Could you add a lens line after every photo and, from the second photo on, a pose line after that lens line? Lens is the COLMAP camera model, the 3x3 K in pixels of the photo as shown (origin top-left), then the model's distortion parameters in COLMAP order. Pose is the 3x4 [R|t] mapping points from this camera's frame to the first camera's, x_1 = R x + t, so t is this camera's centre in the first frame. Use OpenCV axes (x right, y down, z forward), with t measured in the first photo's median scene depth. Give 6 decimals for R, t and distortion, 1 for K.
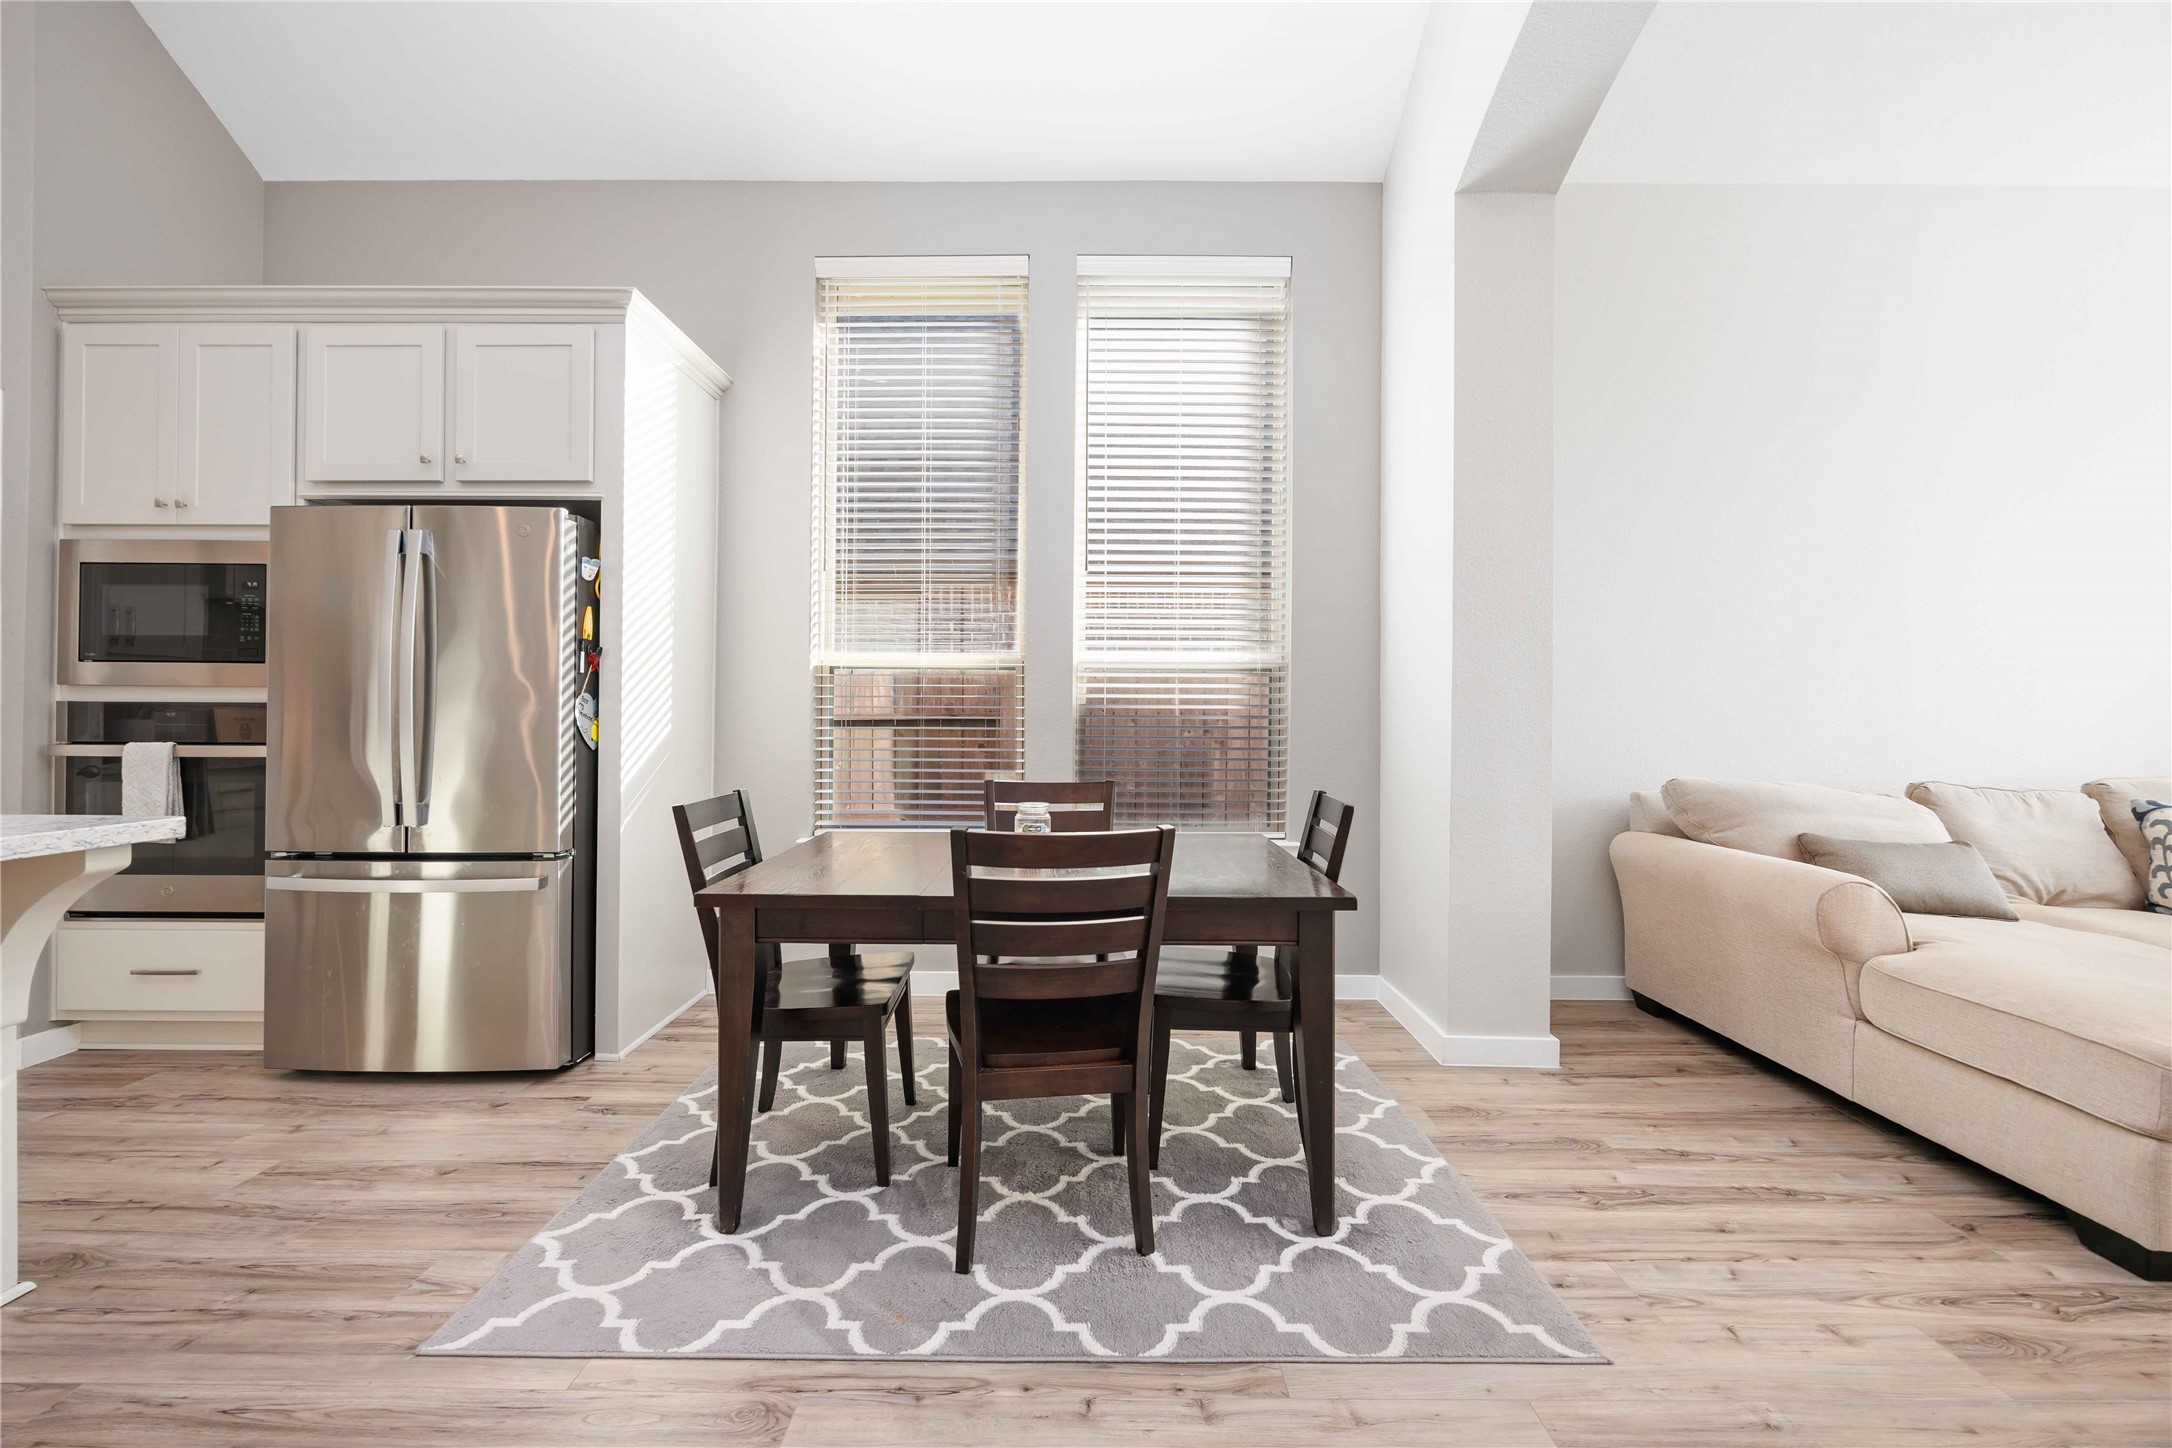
lens RADIAL K [[854.2, 0, 1085.1], [0, 854.2, 715.1], [0, 0, 1]] dist [-0.001668, -0.000216]
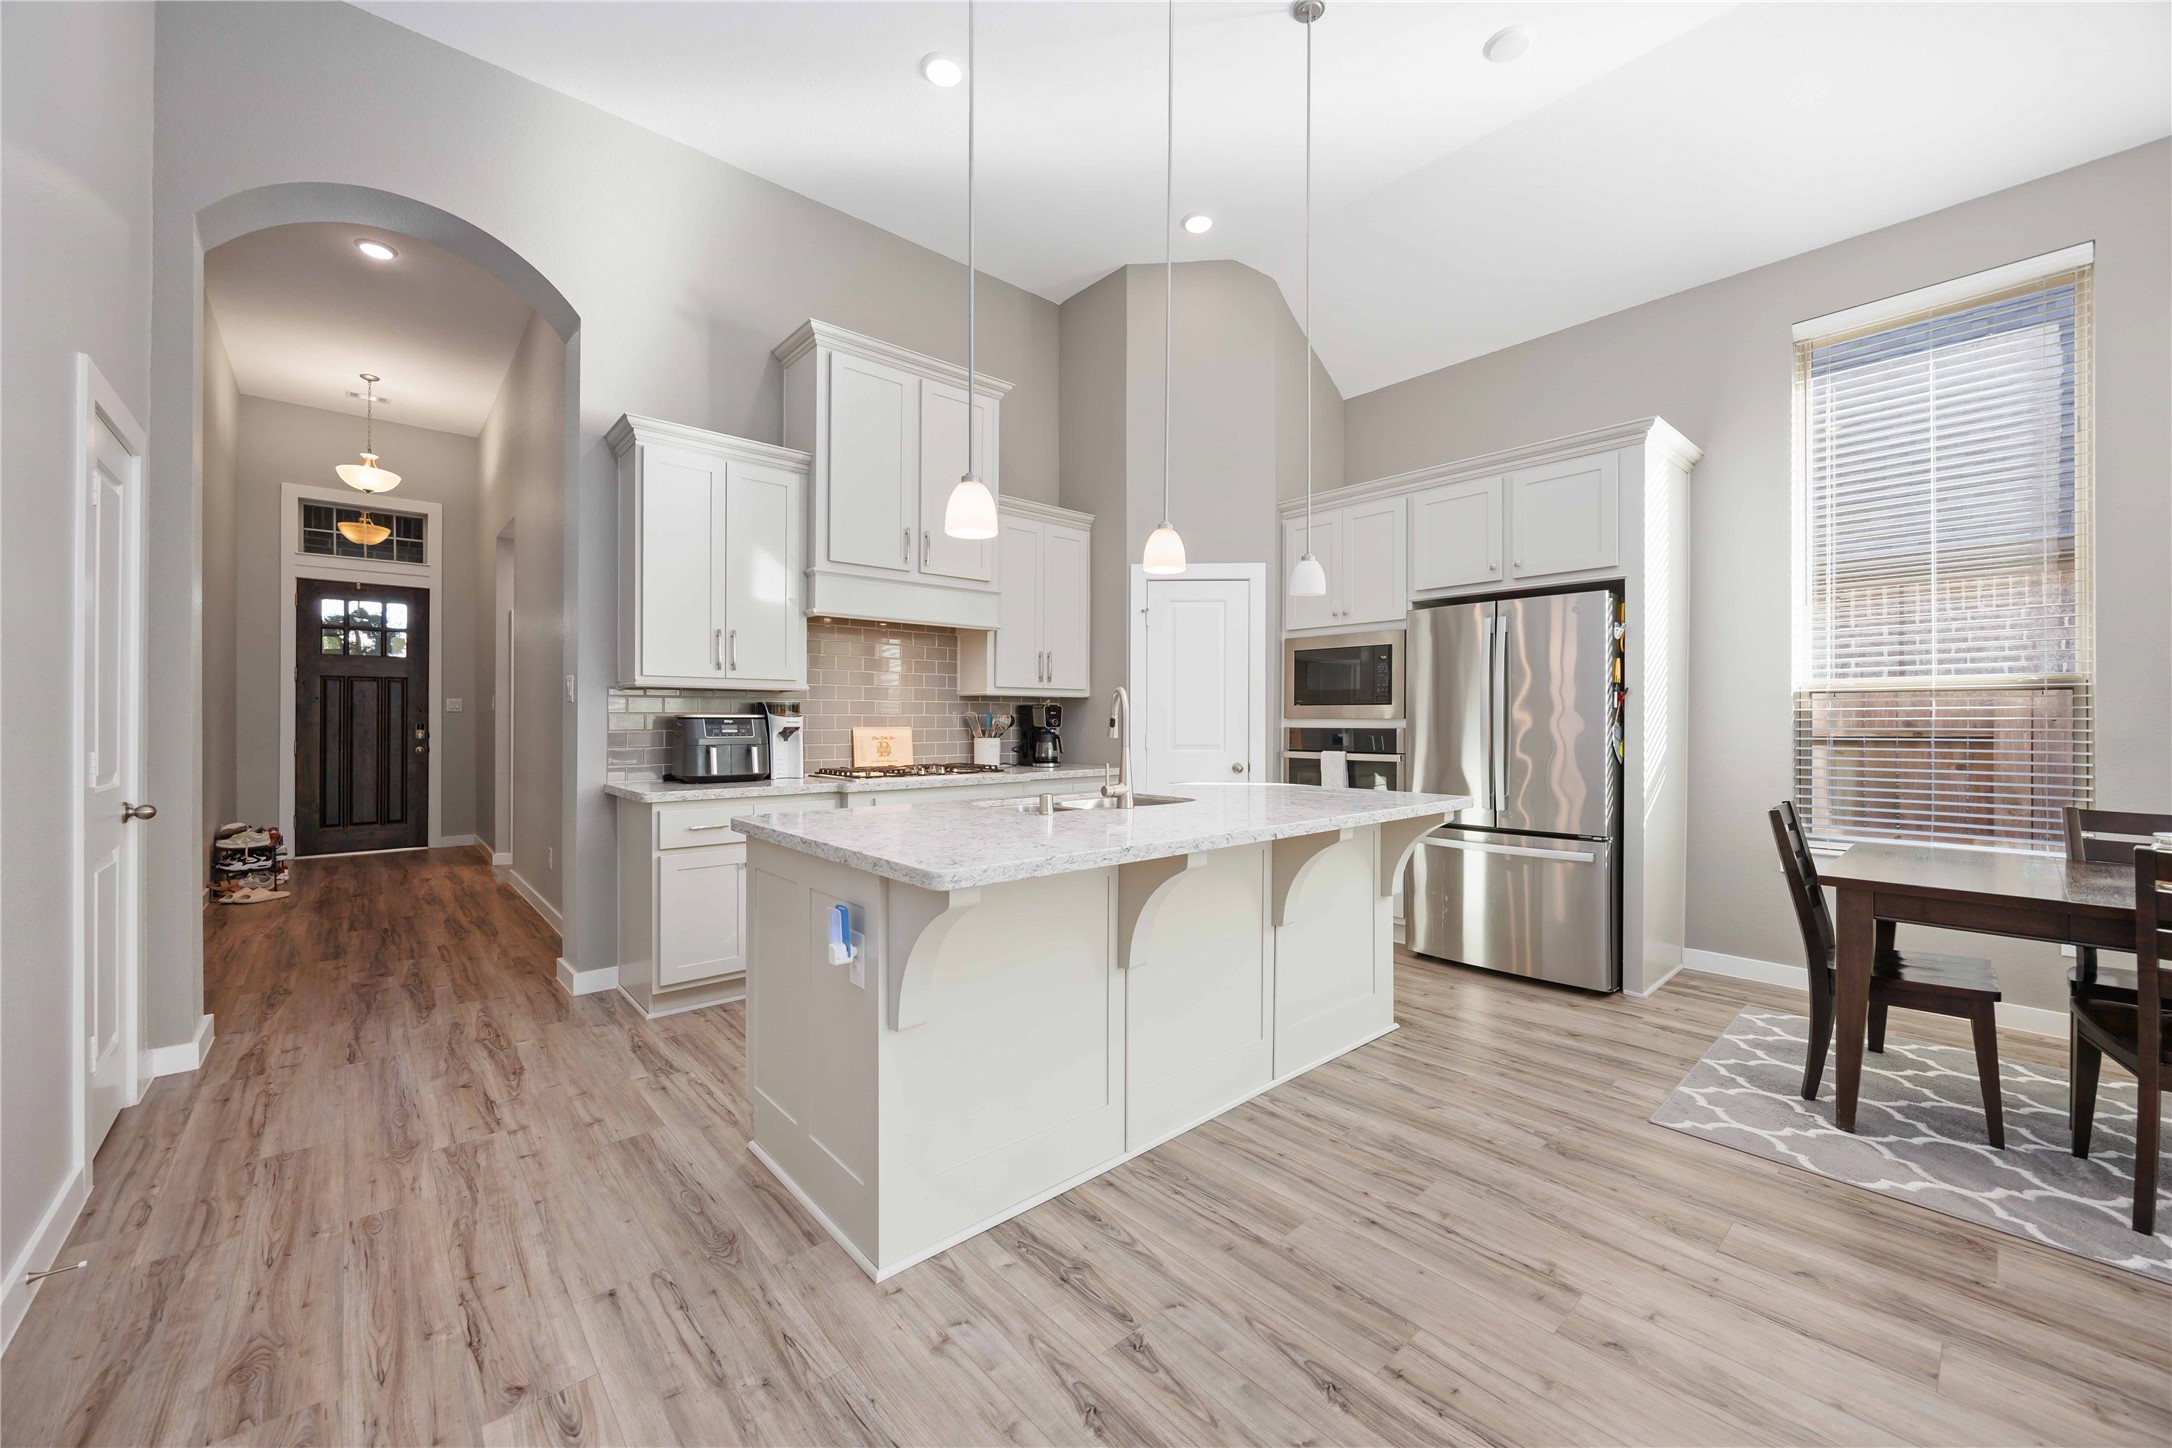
lens RADIAL K [[831.6, 0, 1079.0], [0, 831.6, 717.5], [0, 0, 1]] dist [-0.002165, -0.000429]
pose [[0.662121, -0.006345, -0.749370, -0.161478], [0.003718, 0.999980, -0.005182, -0.030433], [0.749388, 0.000645, 0.662131, -0.528702]]
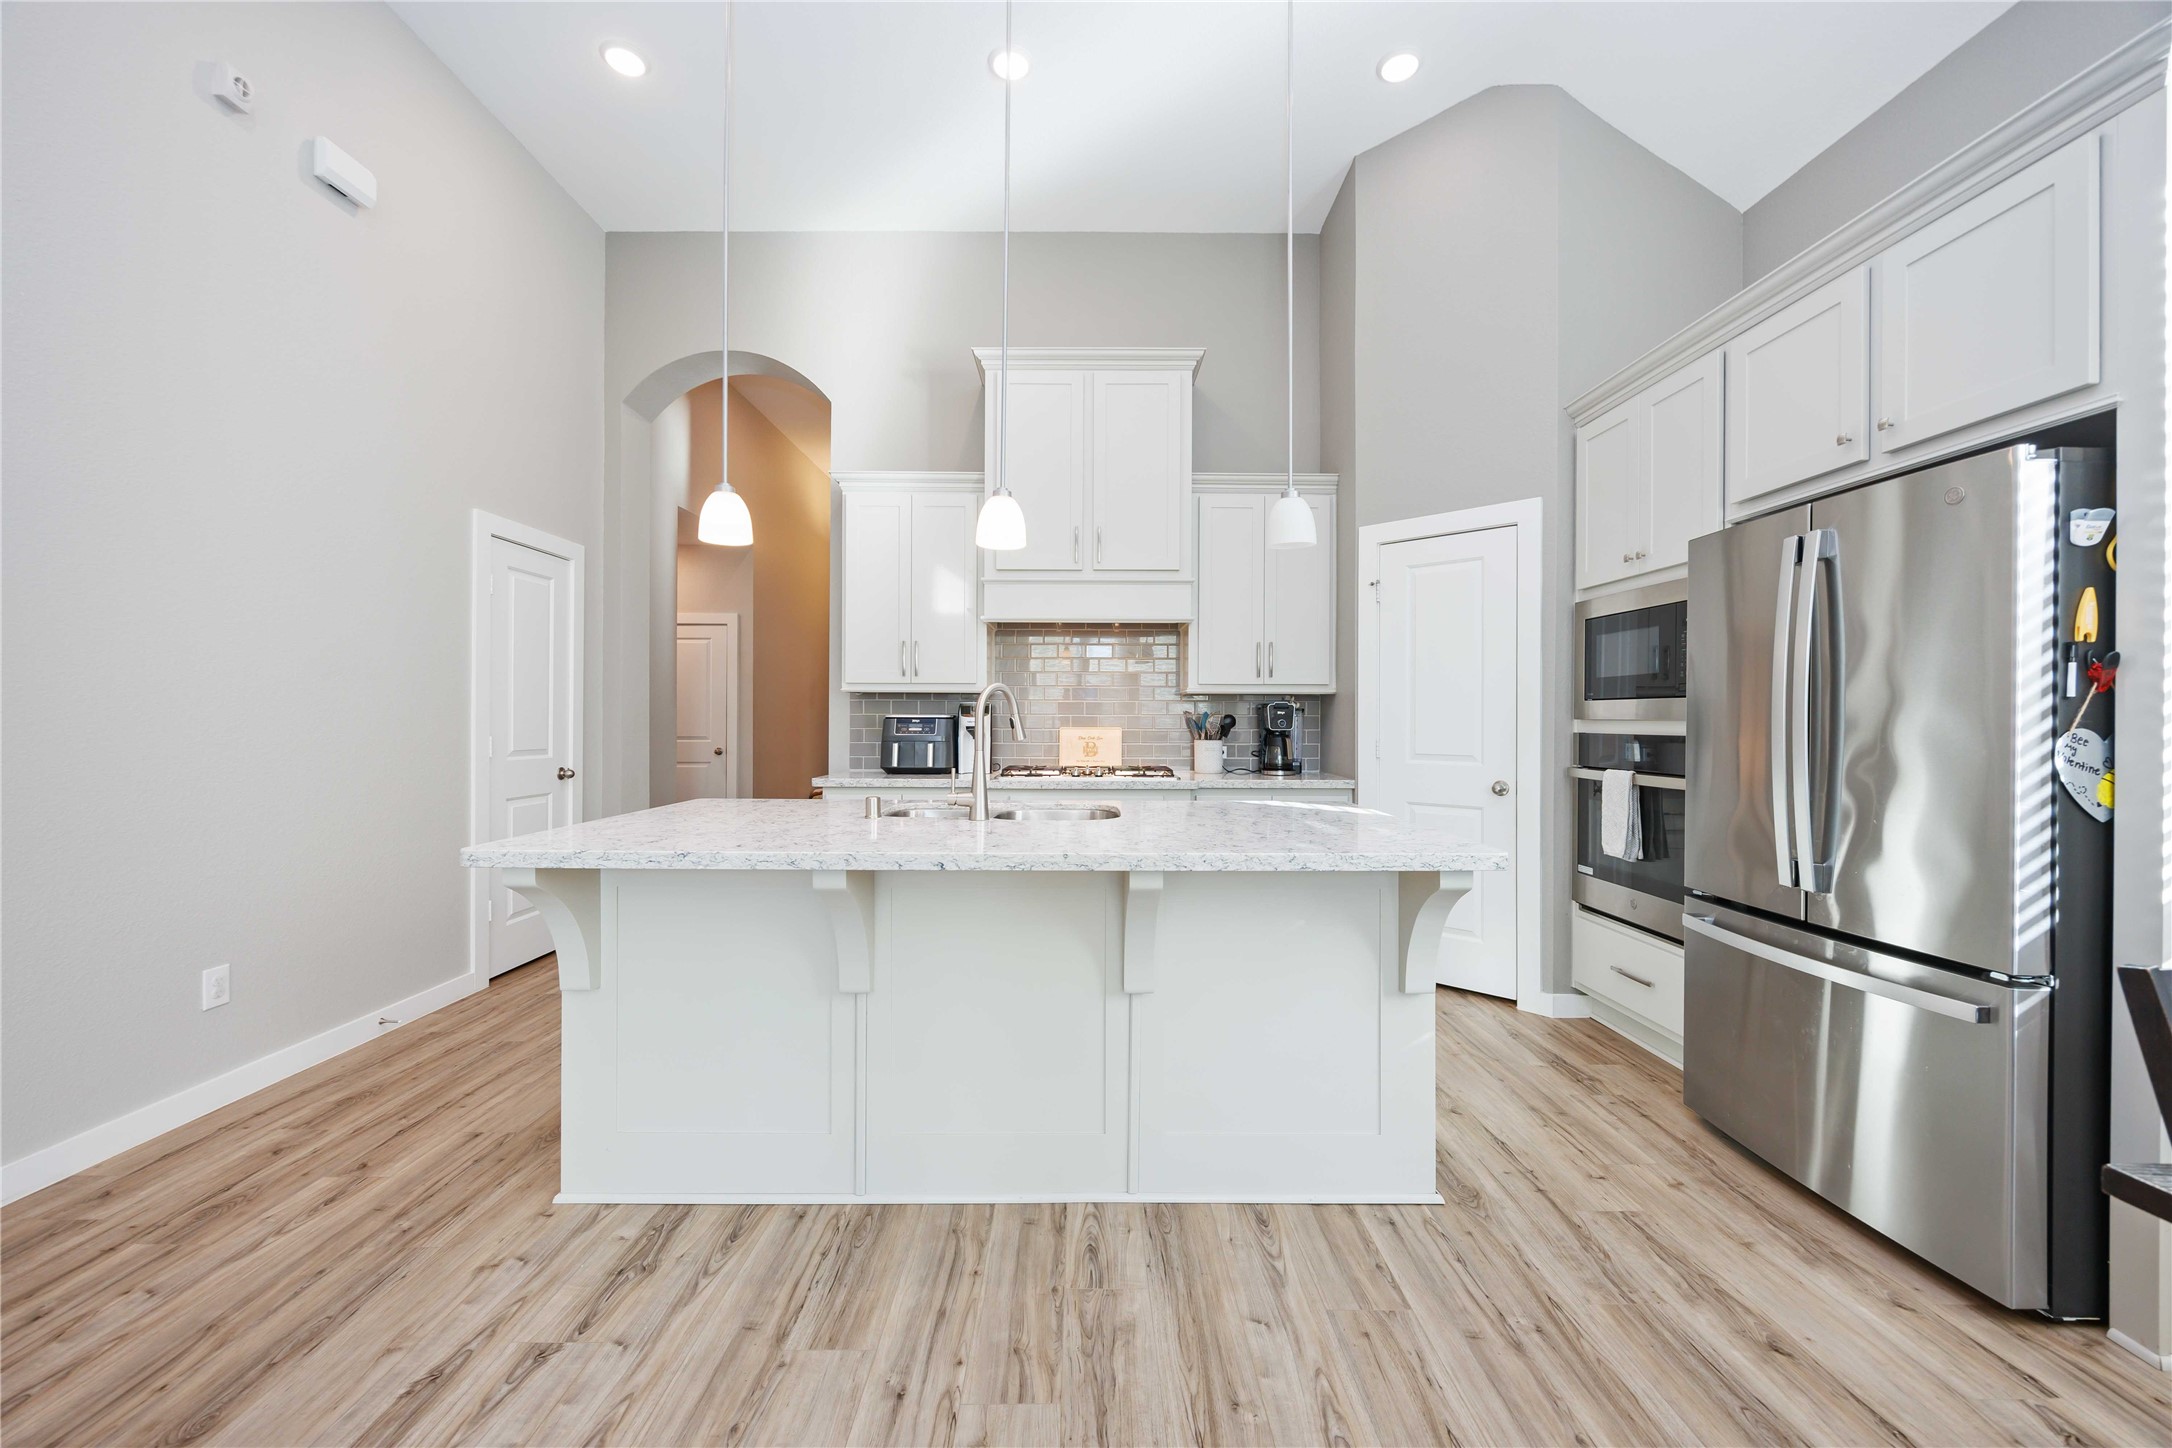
lens RADIAL K [[831.6, 0, 1081.0], [0, 831.6, 715.9], [0, 0, 1]] dist [-0.002165, -0.000429]
pose [[0.006832, -0.008967, -0.999936, 0.009161], [-0.002570, 0.999956, -0.008985, -0.028674], [0.999973, 0.002631, 0.006809, 0.275250]]
